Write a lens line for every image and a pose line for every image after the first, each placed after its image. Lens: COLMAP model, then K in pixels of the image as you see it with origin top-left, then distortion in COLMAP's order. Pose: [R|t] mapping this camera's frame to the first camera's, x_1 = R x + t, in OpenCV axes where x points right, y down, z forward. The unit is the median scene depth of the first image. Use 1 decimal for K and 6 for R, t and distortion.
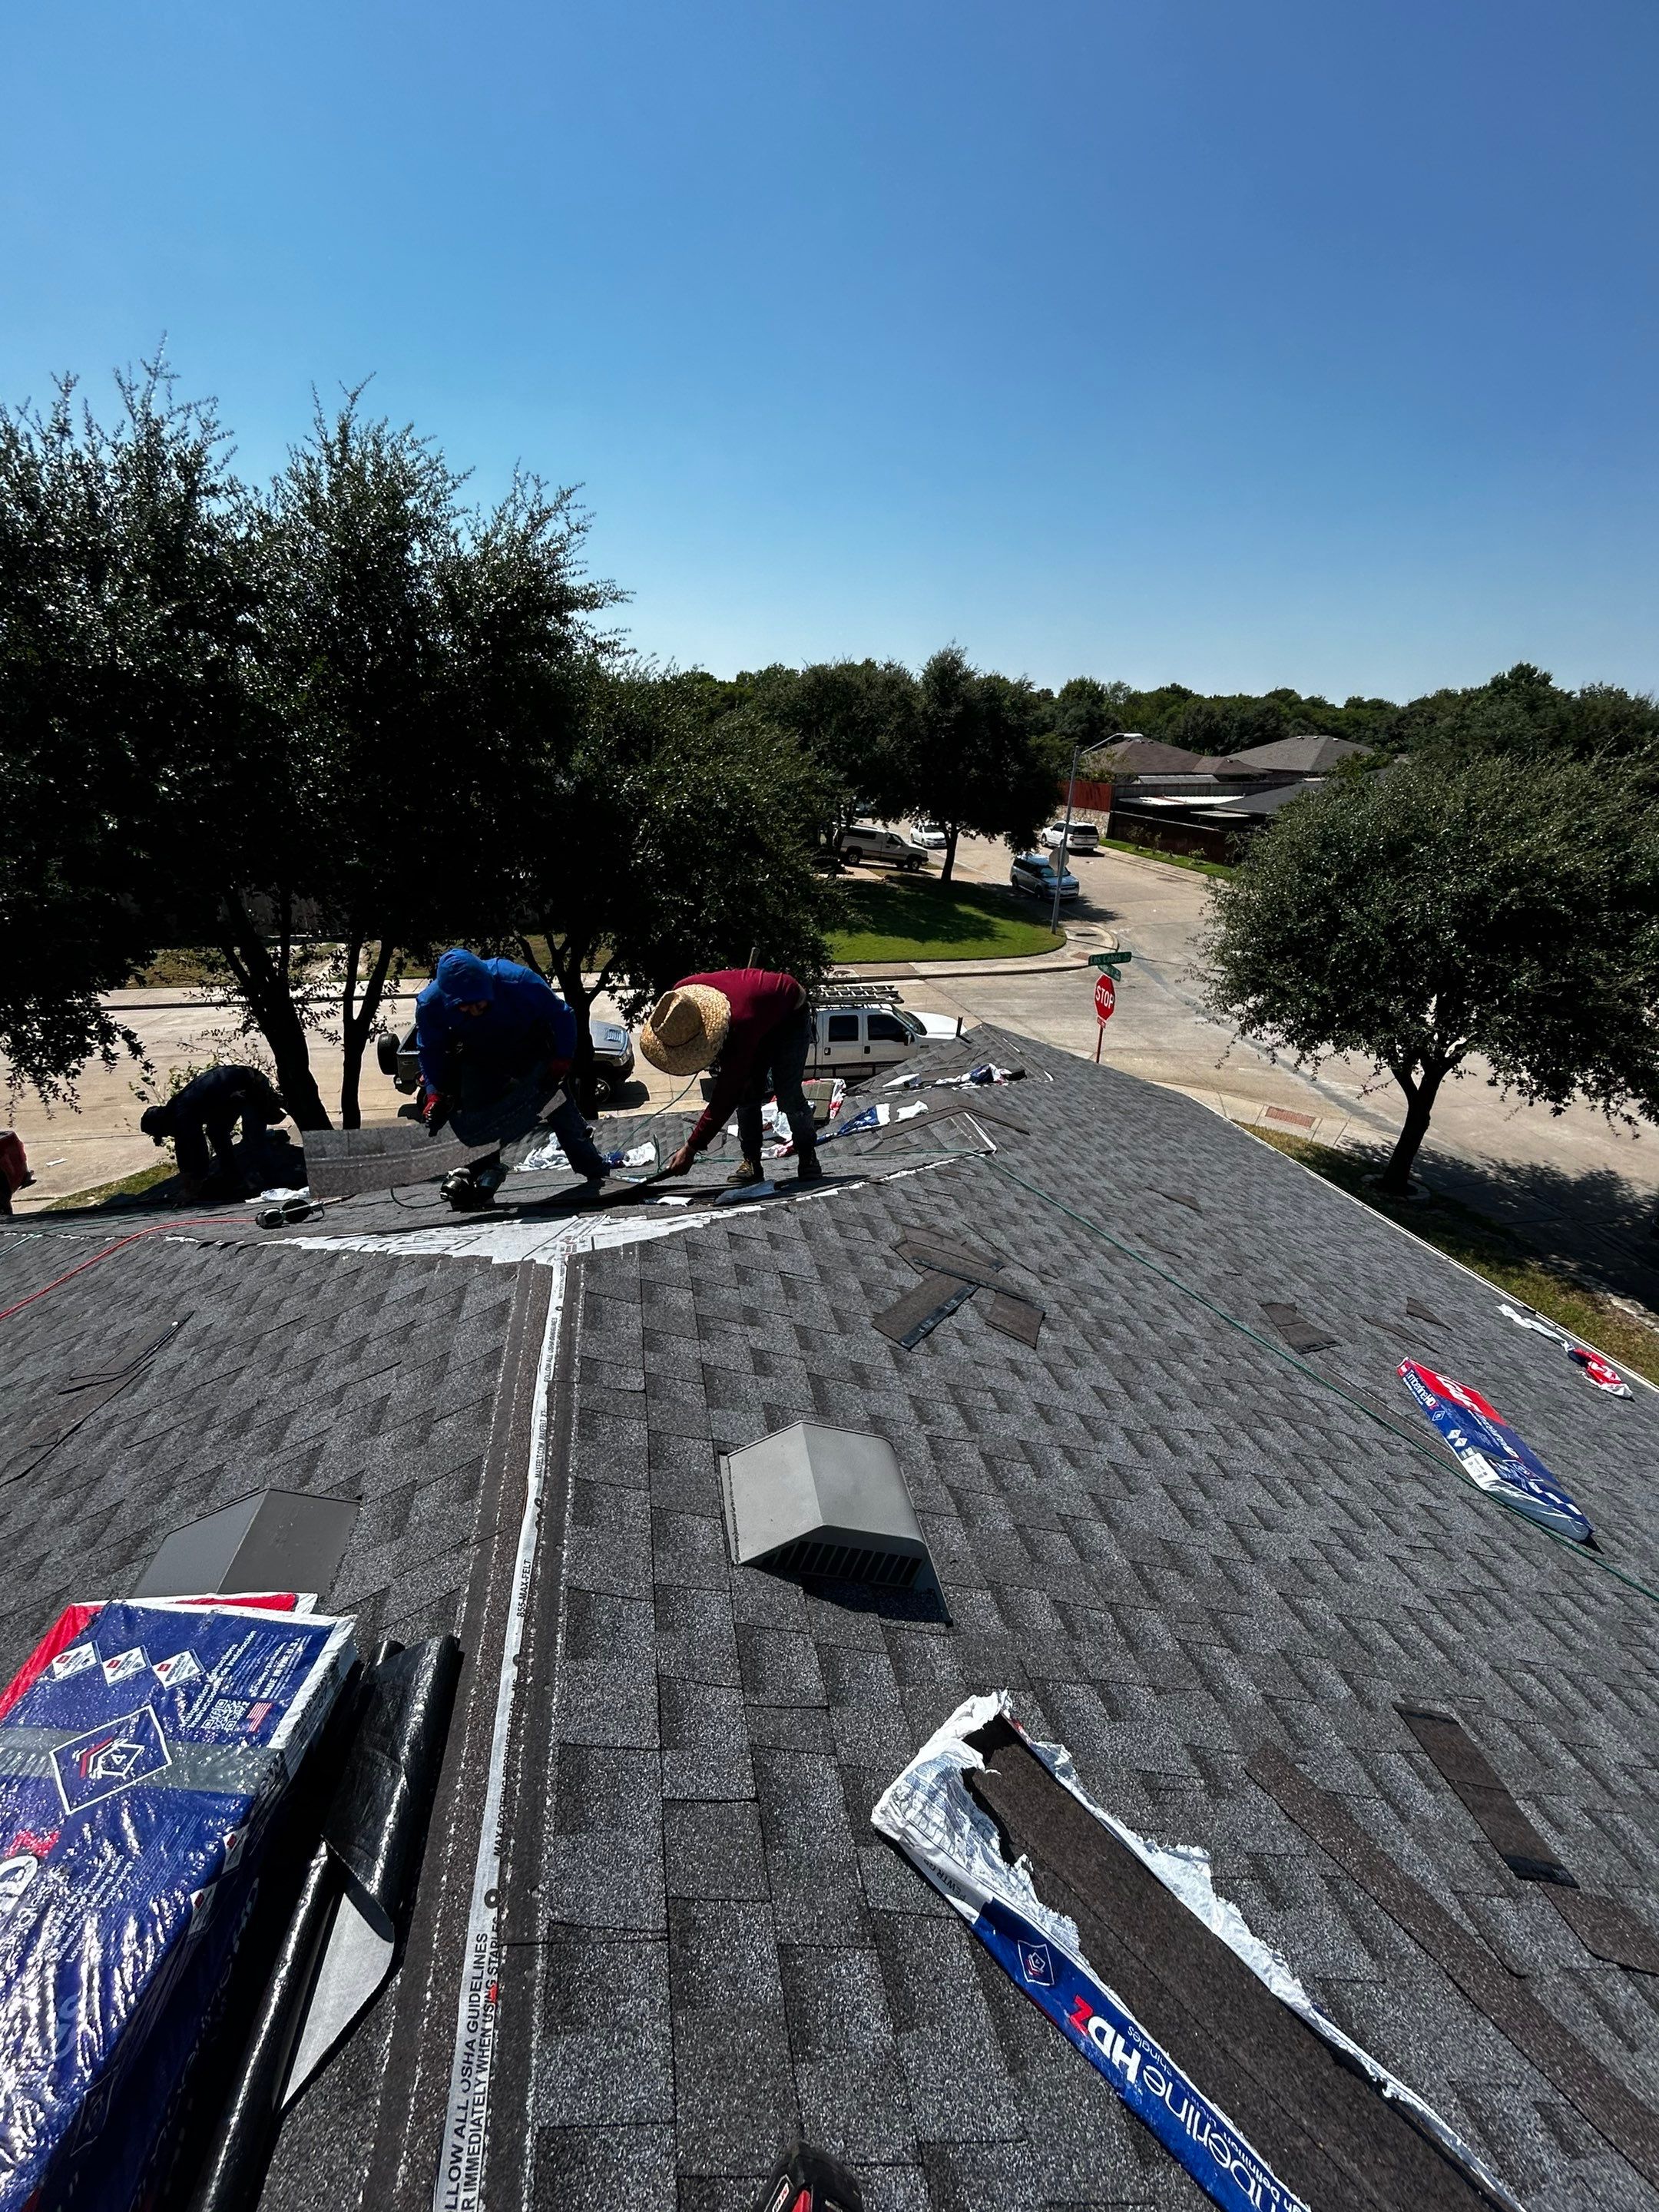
lens RADIAL K [[898.8, 0, 833.9], [0, 898.8, 1097.3], [0, 0, 1]] dist [-0.001917, 0.000710]
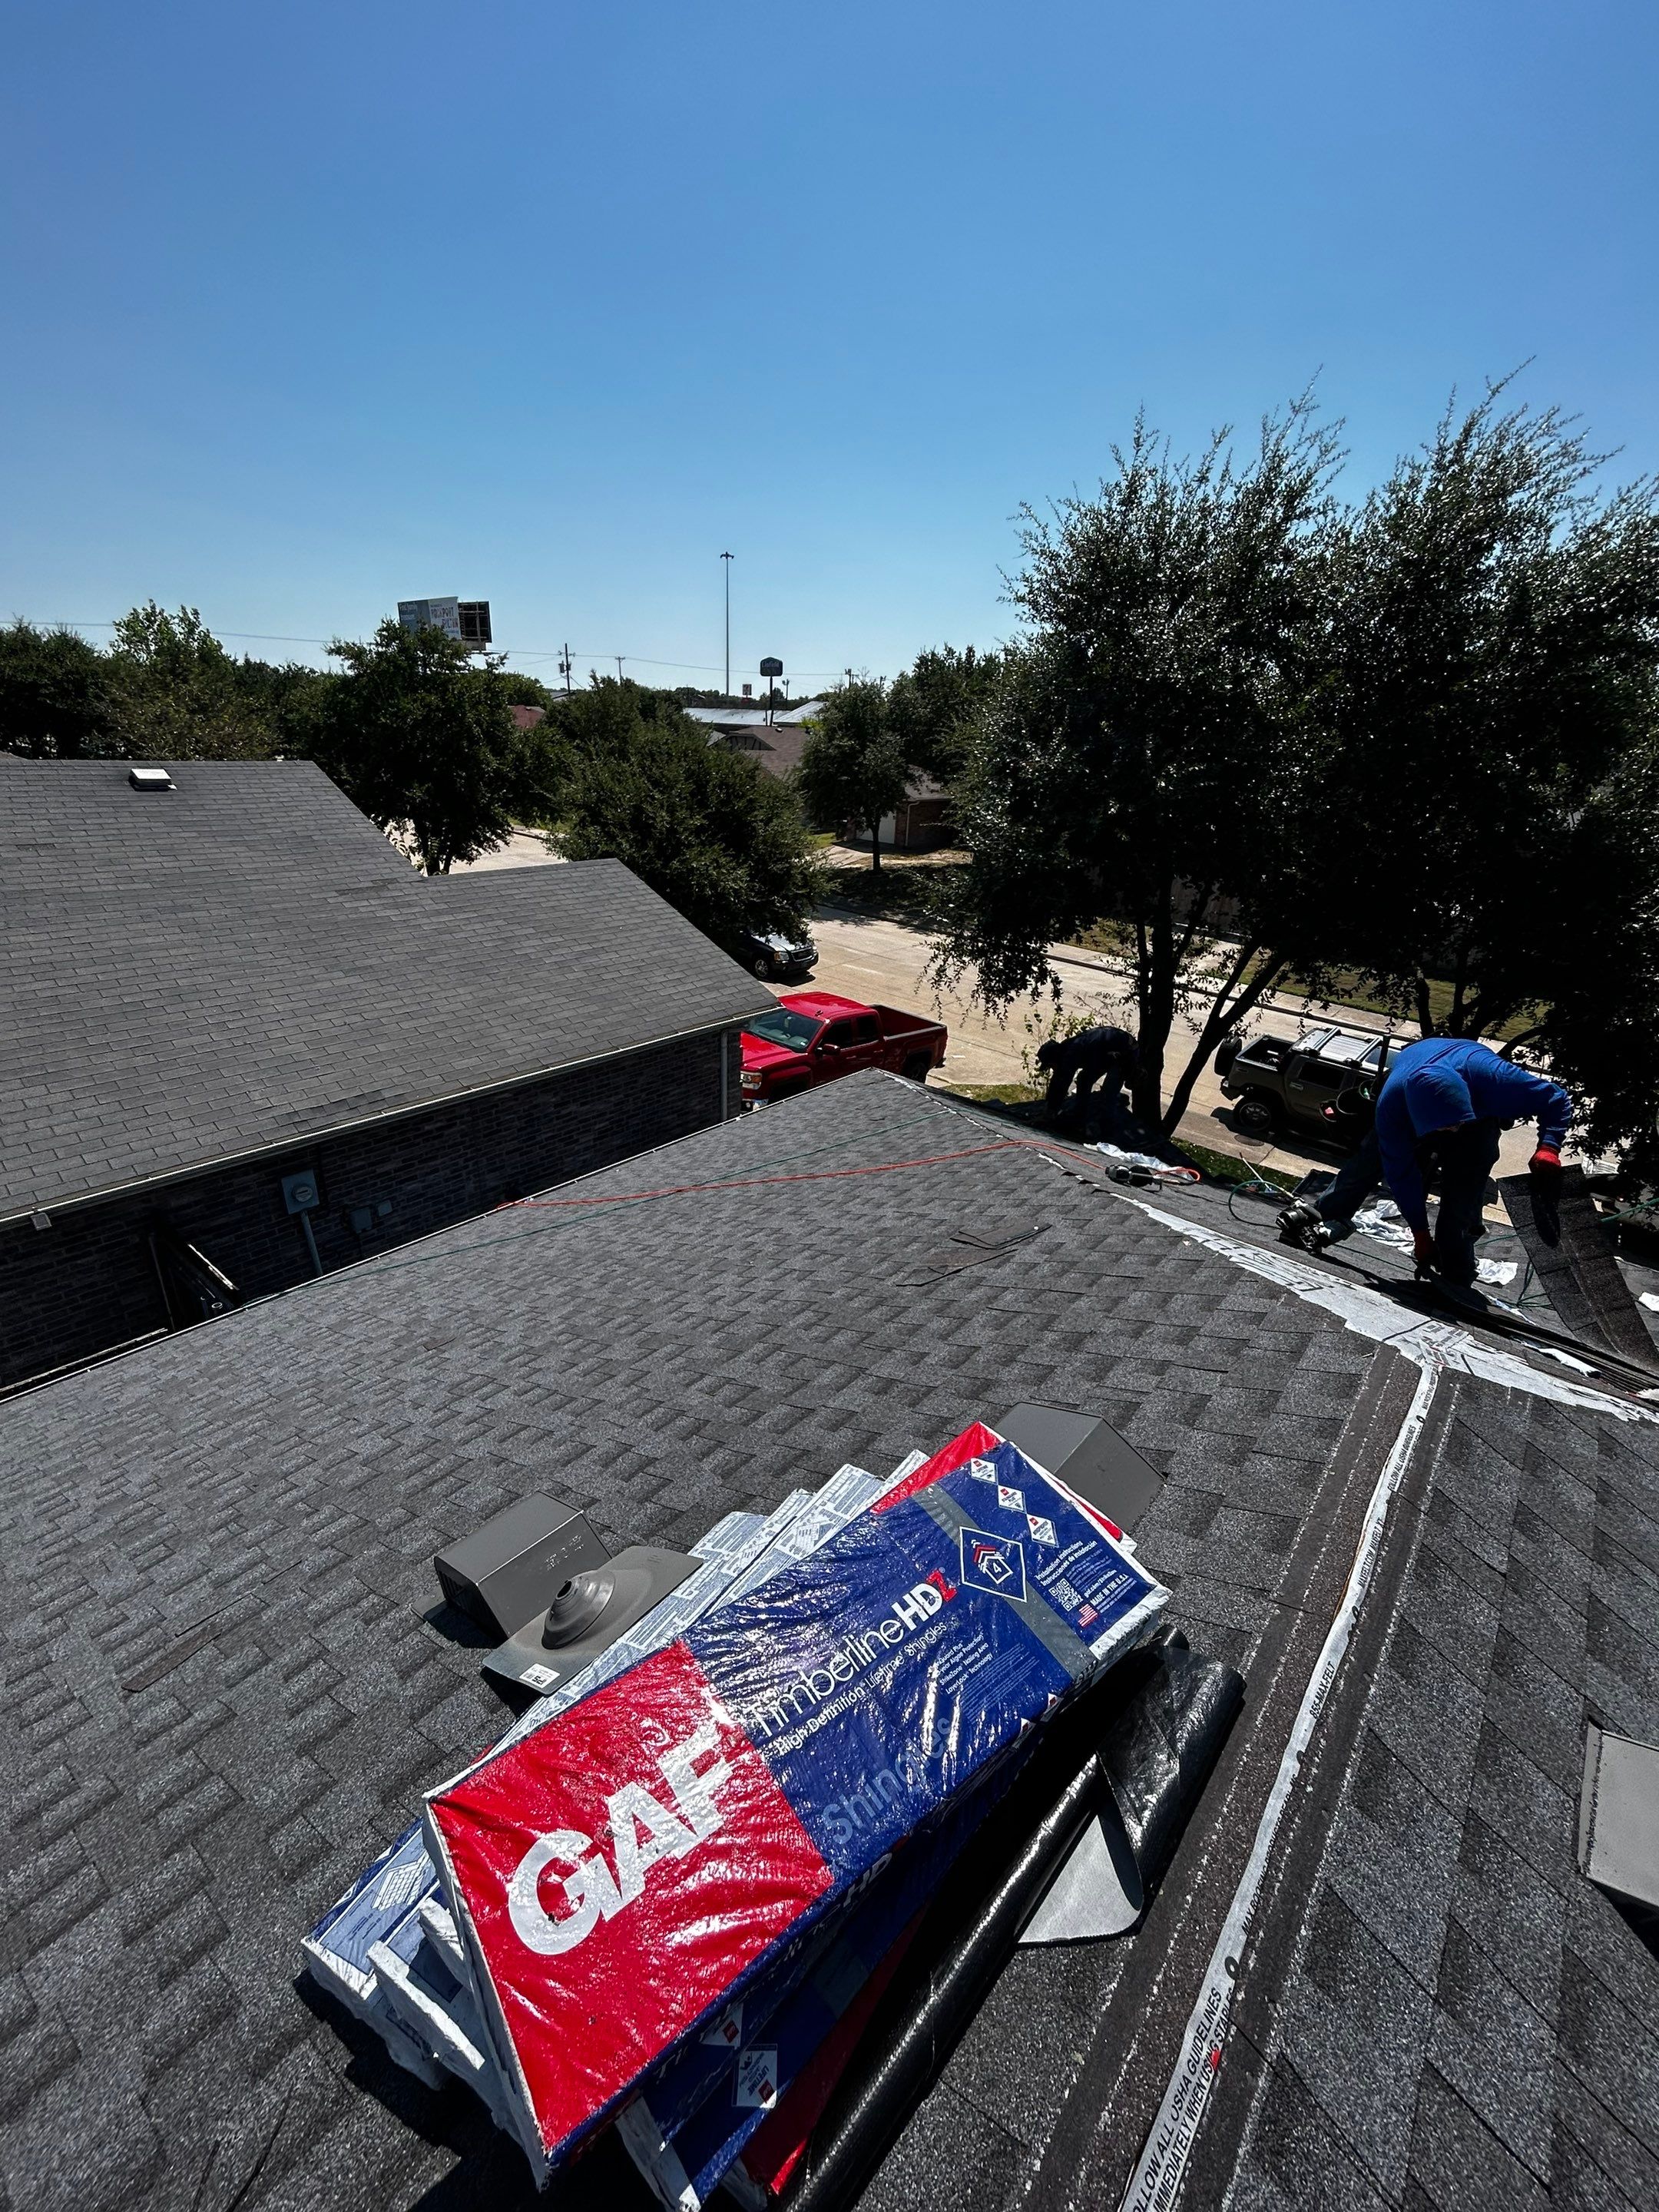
lens RADIAL K [[900.6, 0, 829.9], [0, 900.6, 1095.3], [0, 0, 1]] dist [-0.000455, 0.001038]
pose [[0.605006, 0.333766, -0.722889, -0.025569], [-0.341680, 0.928886, 0.142916, 0.002626], [0.719182, 0.160531, 0.676023, -0.012274]]
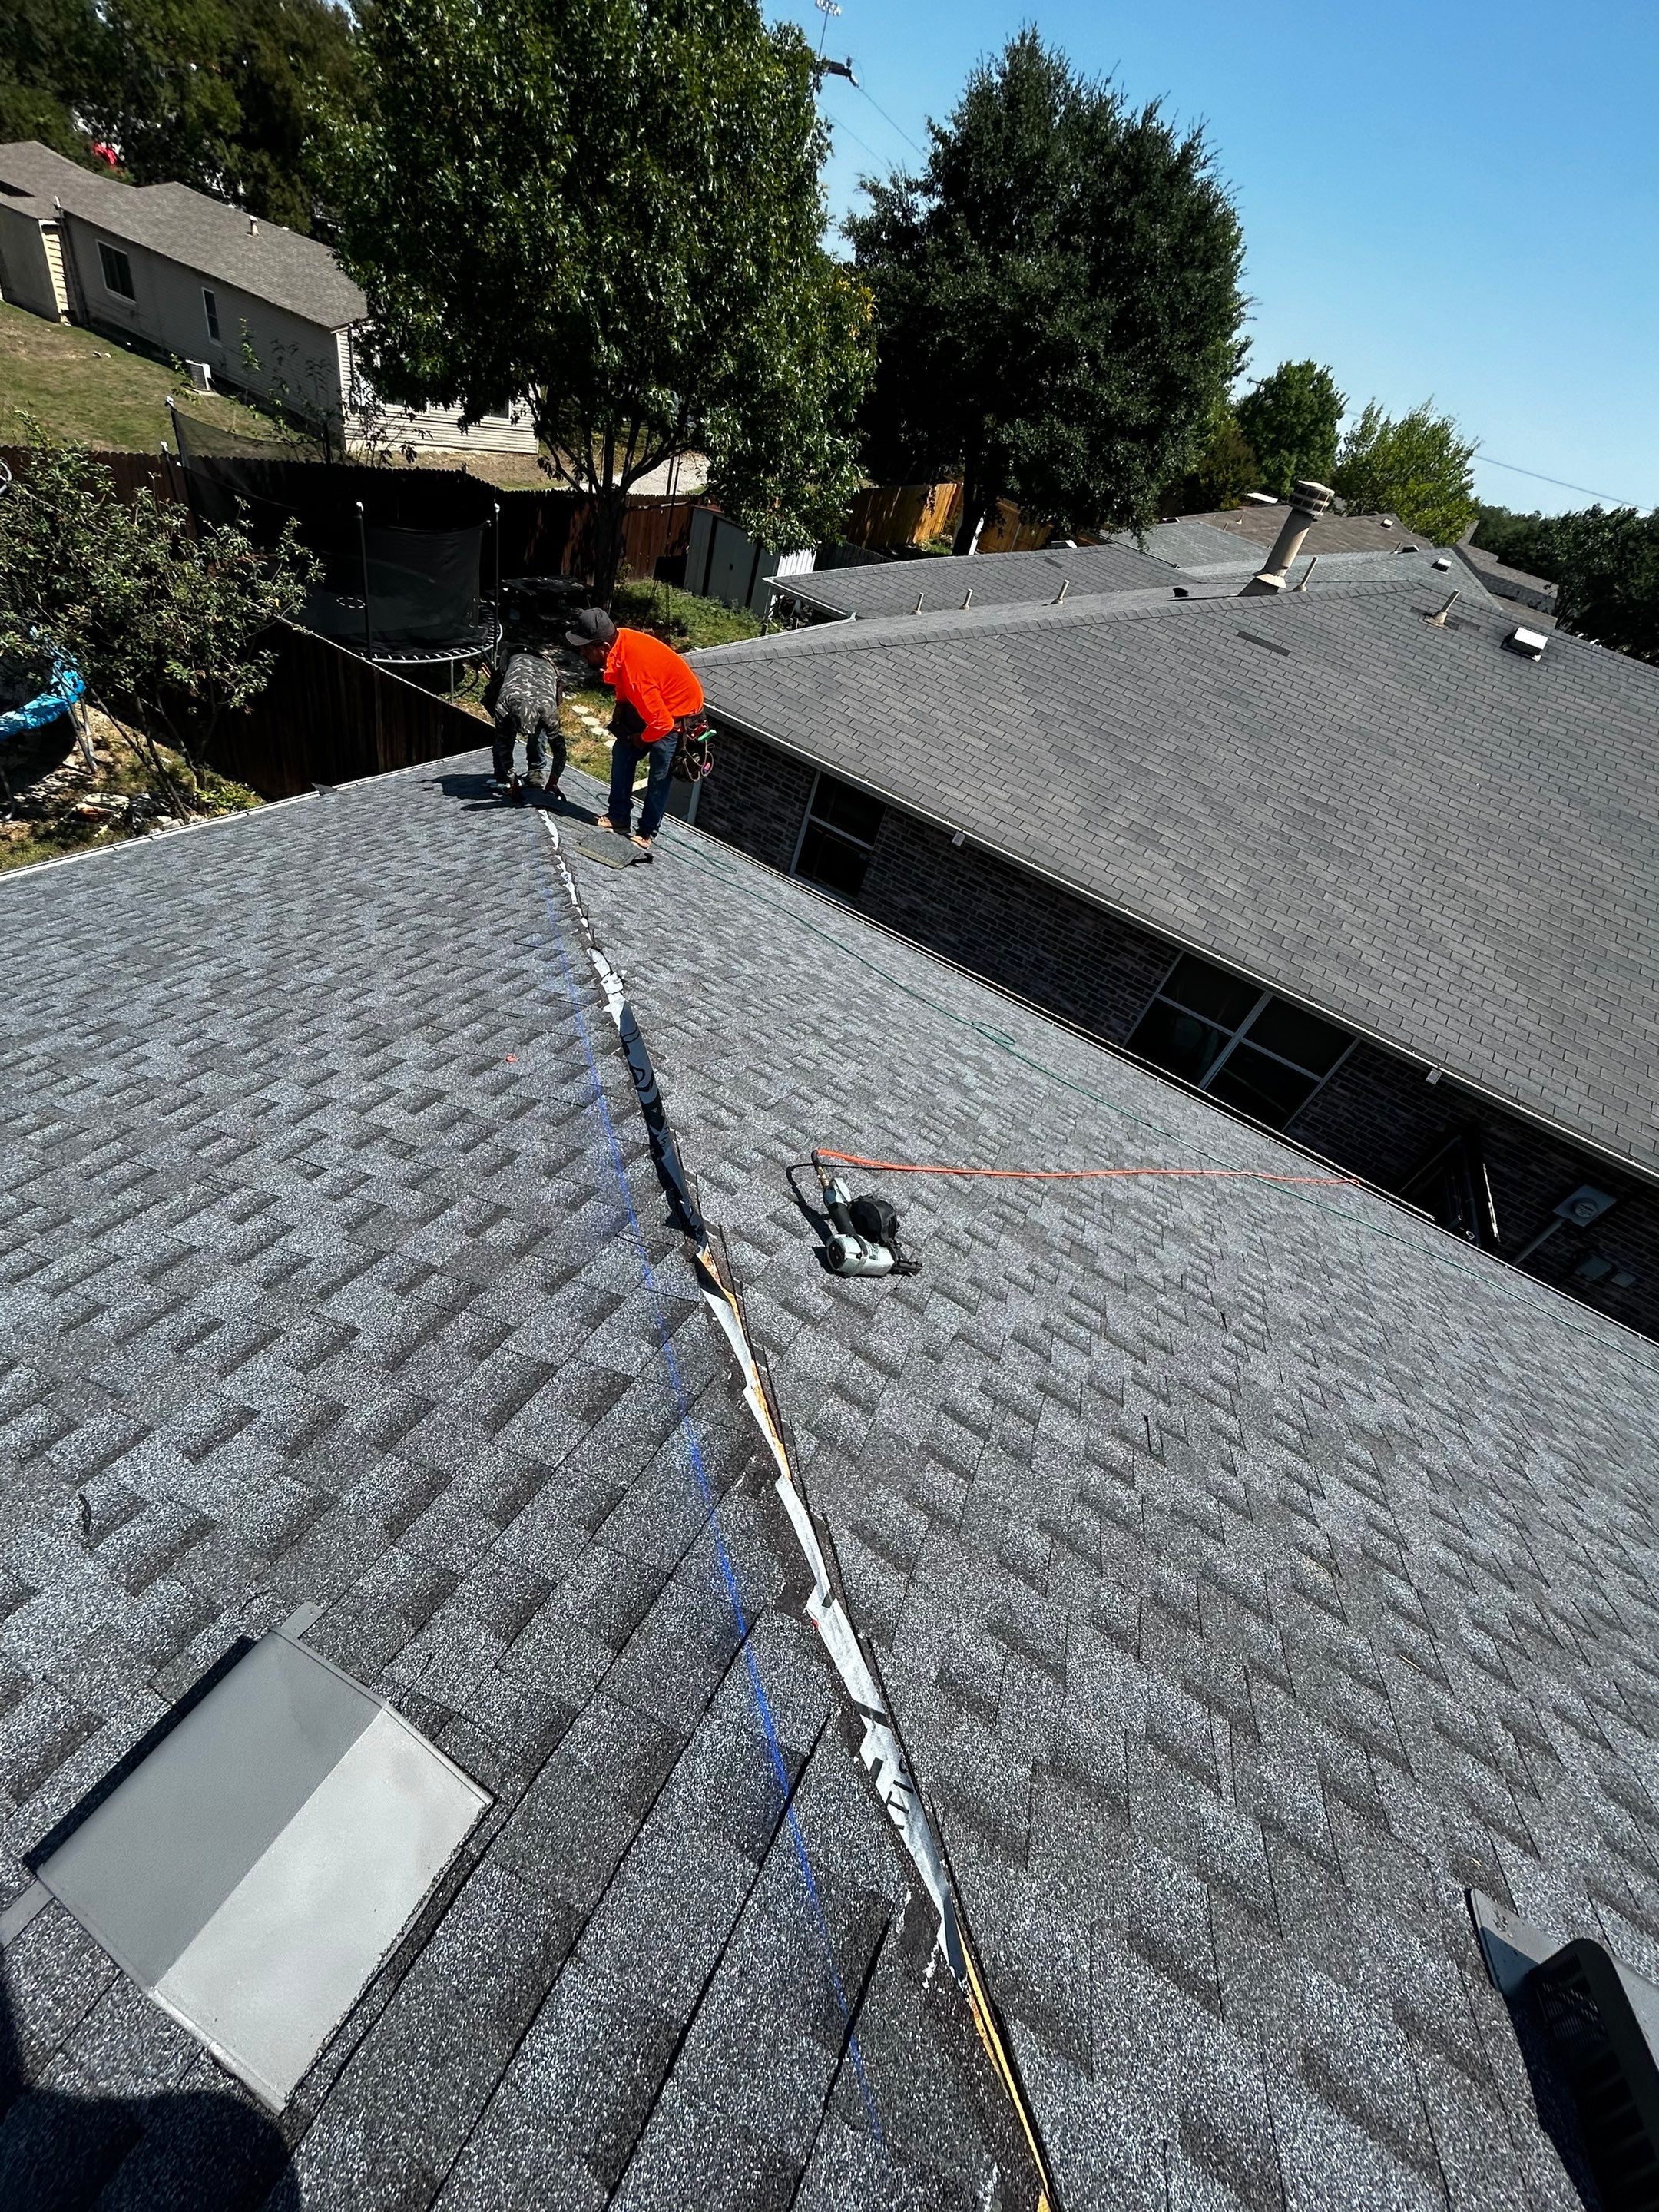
lens RADIAL K [[897.3, 0, 828.3], [0, 897.3, 1096.3], [0, 0, 1]] dist [-0.005124, 0.004786]
pose [[-0.639388, 0.376615, -0.670331, 0.018824], [-0.509299, 0.445686, 0.736191, 0.085374], [0.576018, 0.812111, -0.093157, -0.168871]]
